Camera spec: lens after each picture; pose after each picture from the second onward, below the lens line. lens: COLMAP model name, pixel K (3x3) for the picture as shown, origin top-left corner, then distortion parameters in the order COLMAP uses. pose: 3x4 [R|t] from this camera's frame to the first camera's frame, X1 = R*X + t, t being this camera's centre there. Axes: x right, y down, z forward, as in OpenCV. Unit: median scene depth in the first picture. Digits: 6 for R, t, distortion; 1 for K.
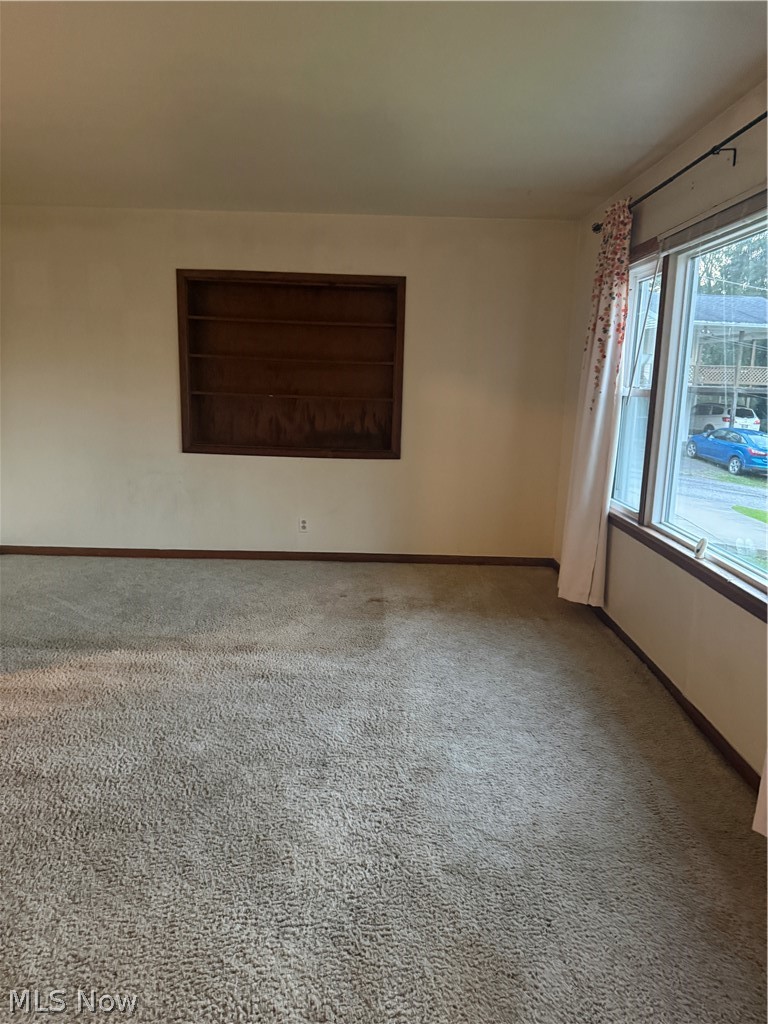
lens RADIAL K [[715.9, 0, 384.0], [0, 715.9, 512.0], [0, 0, 1]] dist [0.073273, -0.076221]
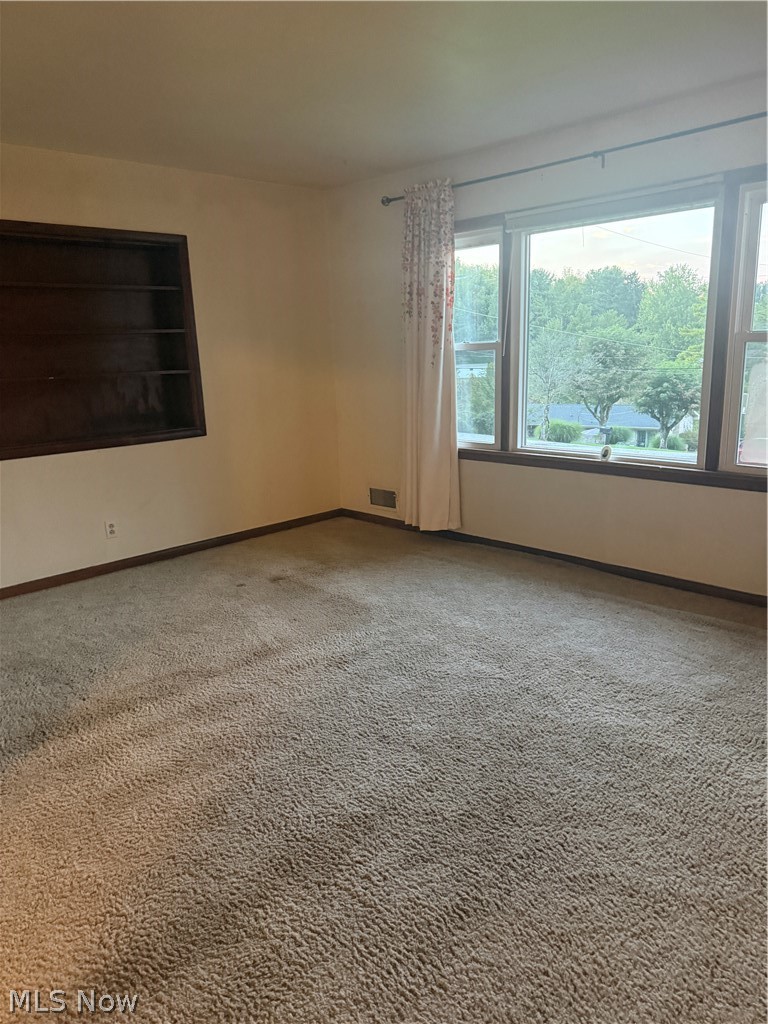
lens RADIAL K [[715.9, 0, 384.0], [0, 715.9, 512.0], [0, 0, 1]] dist [0.073273, -0.076221]
pose [[0.714276, -0.204611, 0.669287, -0.580970], [0.181573, 0.977741, 0.105132, -0.043125], [-0.675901, 0.046431, 0.735529, 0.210229]]
